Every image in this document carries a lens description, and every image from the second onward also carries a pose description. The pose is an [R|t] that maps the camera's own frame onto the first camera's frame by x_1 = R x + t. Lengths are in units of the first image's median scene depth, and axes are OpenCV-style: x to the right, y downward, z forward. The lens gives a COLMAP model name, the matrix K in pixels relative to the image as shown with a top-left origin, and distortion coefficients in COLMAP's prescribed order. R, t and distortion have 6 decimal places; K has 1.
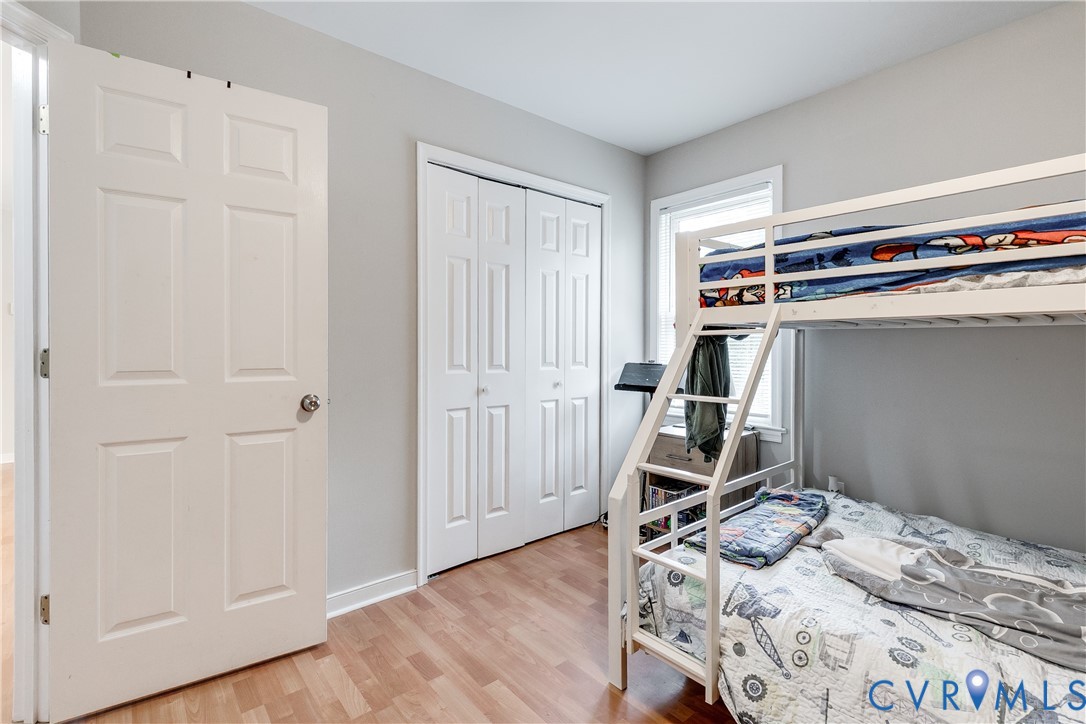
lens RADIAL K [[492.0, 0, 549.1], [0, 492.0, 351.2], [0, 0, 1]] dist [0.008338, -0.001788]
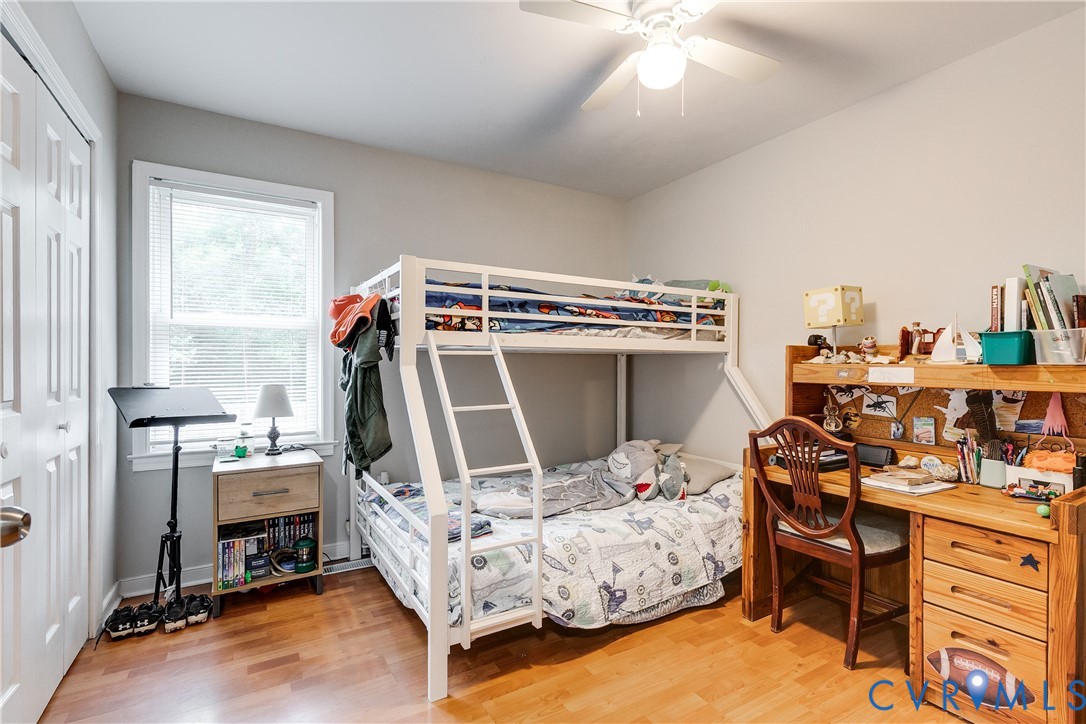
lens RADIAL K [[492.0, 0, 546.5], [0, 492.0, 367.3], [0, 0, 1]] dist [0.008338, -0.001788]
pose [[0.190894, -0.006305, 0.981591, -0.835740], [0.006948, 0.999963, 0.005072, -0.008159], [-0.981586, 0.005852, 0.190930, 0.600325]]
